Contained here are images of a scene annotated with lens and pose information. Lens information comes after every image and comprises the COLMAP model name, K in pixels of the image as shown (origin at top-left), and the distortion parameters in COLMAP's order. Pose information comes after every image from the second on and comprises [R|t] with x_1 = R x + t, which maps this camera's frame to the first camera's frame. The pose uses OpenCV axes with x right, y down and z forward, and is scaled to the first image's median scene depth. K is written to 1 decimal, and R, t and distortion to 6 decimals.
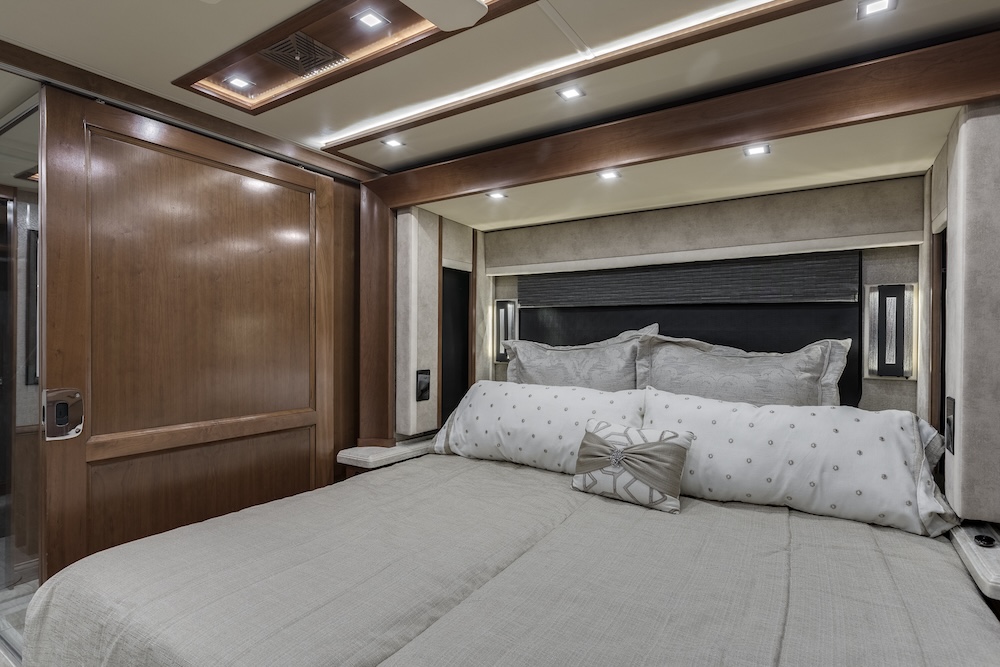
lens RADIAL K [[466.3, 0, 496.4], [0, 466.3, 340.7], [0, 0, 1]] dist [-0.001477, -0.000046]
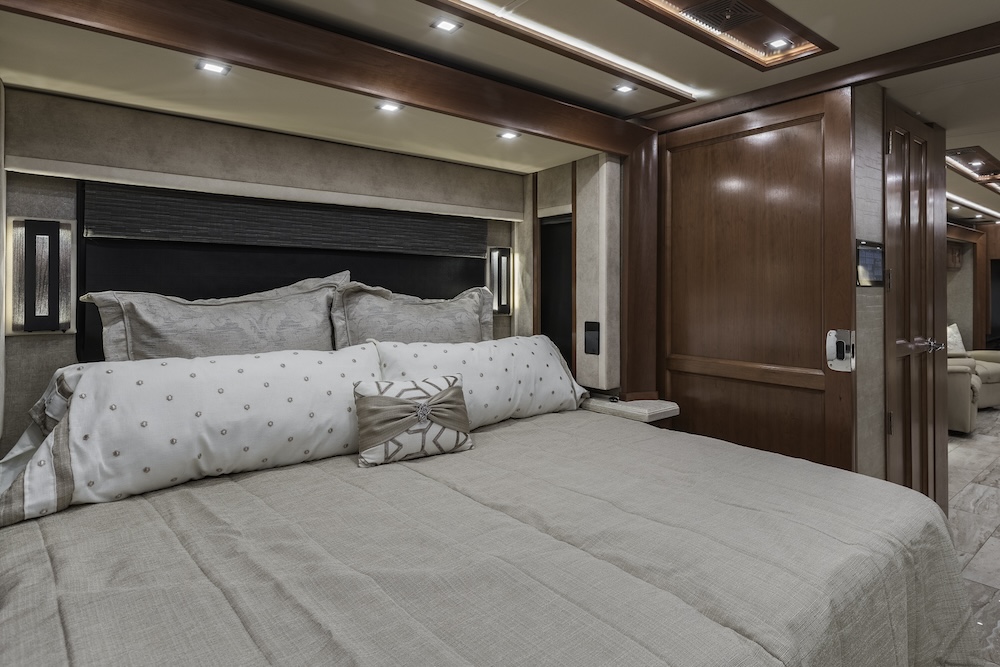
lens RADIAL K [[565.4, 0, 501.6], [0, 565.4, 285.9], [0, 0, 1]] dist [0.000321, 0.000021]
pose [[0.331413, -0.004295, 0.943476, -0.635537], [0.007433, 0.999970, 0.001941, -0.007901], [-0.943457, 0.006370, 0.331435, 0.379347]]
